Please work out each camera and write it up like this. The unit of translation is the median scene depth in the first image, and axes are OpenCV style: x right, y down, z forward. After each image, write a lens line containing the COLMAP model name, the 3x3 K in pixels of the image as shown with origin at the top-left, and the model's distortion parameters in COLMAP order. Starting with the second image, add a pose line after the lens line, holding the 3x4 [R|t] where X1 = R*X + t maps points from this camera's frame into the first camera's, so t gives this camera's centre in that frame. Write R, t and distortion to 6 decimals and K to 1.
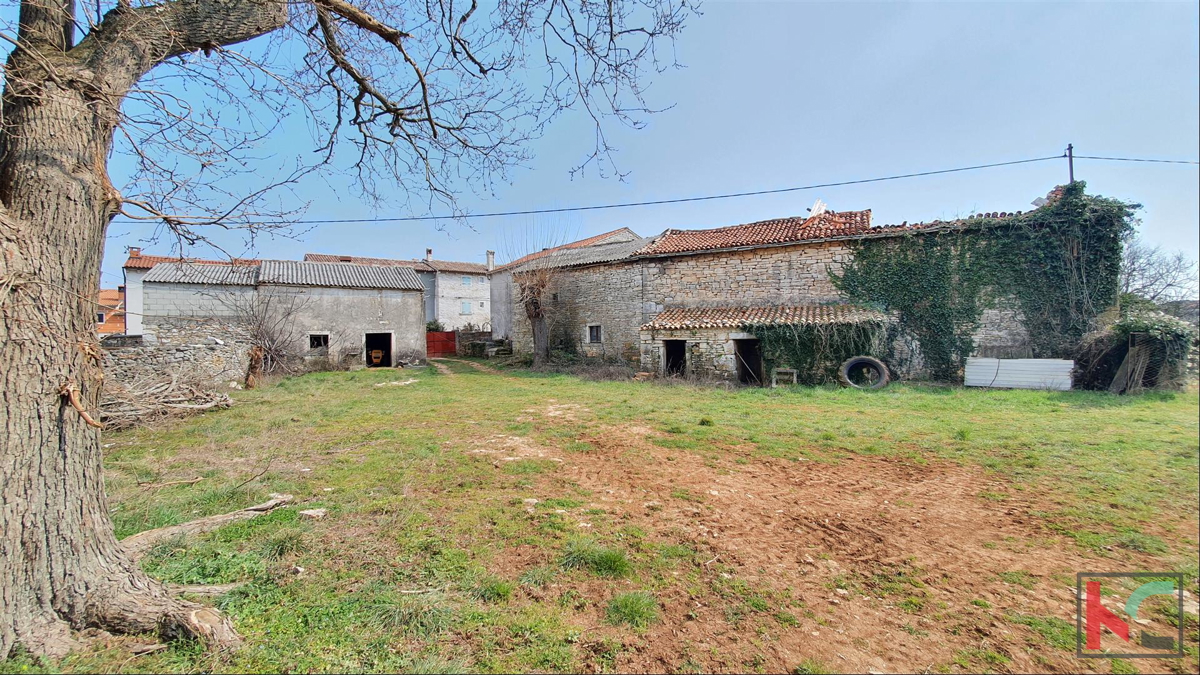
lens RADIAL K [[471.7, 0, 600.0], [0, 471.7, 337.5], [0, 0, 1]] dist [0.000181, -0.010099]
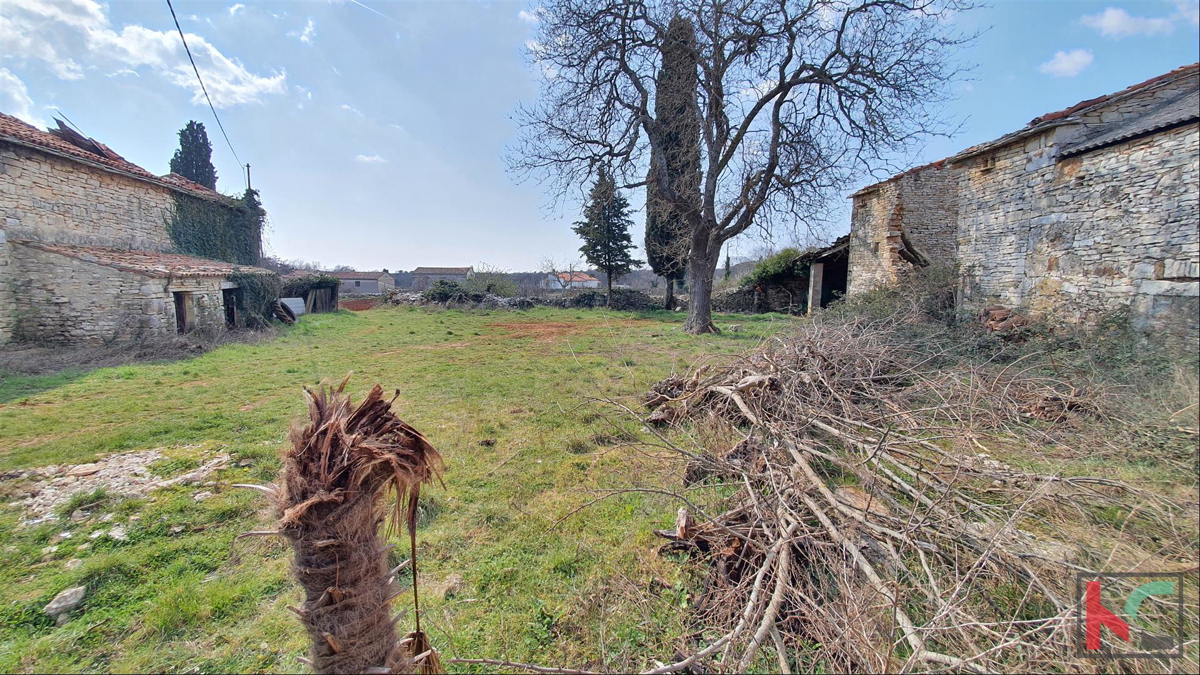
lens RADIAL K [[471.7, 0, 600.0], [0, 471.7, 337.5], [0, 0, 1]] dist [0.000181, -0.010099]
pose [[-0.676140, -0.087291, 0.731583, -0.845864], [0.000074, 0.992949, 0.118545, -0.010618], [-0.736773, 0.080208, -0.671366, 1.004079]]
